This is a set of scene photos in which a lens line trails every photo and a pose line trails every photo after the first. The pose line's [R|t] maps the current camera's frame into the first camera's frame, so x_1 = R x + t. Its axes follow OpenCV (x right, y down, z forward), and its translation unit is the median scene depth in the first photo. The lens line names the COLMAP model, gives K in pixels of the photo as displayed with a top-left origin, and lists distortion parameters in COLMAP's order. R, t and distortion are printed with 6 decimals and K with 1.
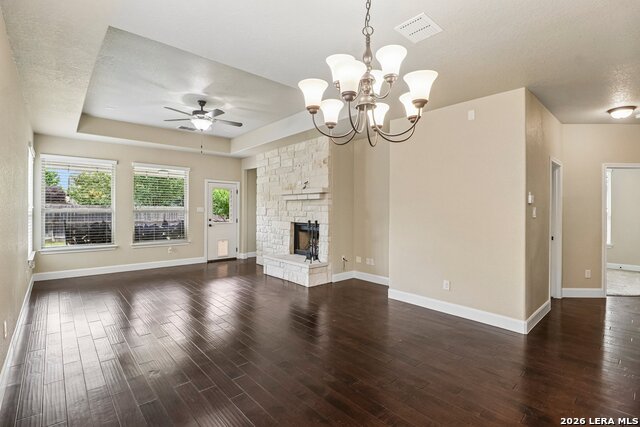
lens RADIAL K [[295.2, 0, 317.7], [0, 295.2, 211.2], [0, 0, 1]] dist [-0.012519, -0.000029]
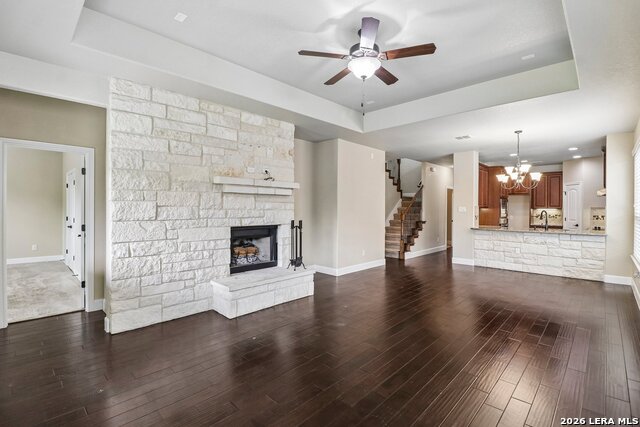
lens RADIAL K [[295.2, 0, 319.7], [0, 295.2, 208.7], [0, 0, 1]] dist [-0.012519, -0.000029]
pose [[-0.071760, -0.013049, 0.997337, -0.790326], [-0.006270, 0.999901, 0.012631, -0.012924], [-0.997402, -0.005347, -0.071835, 0.895186]]
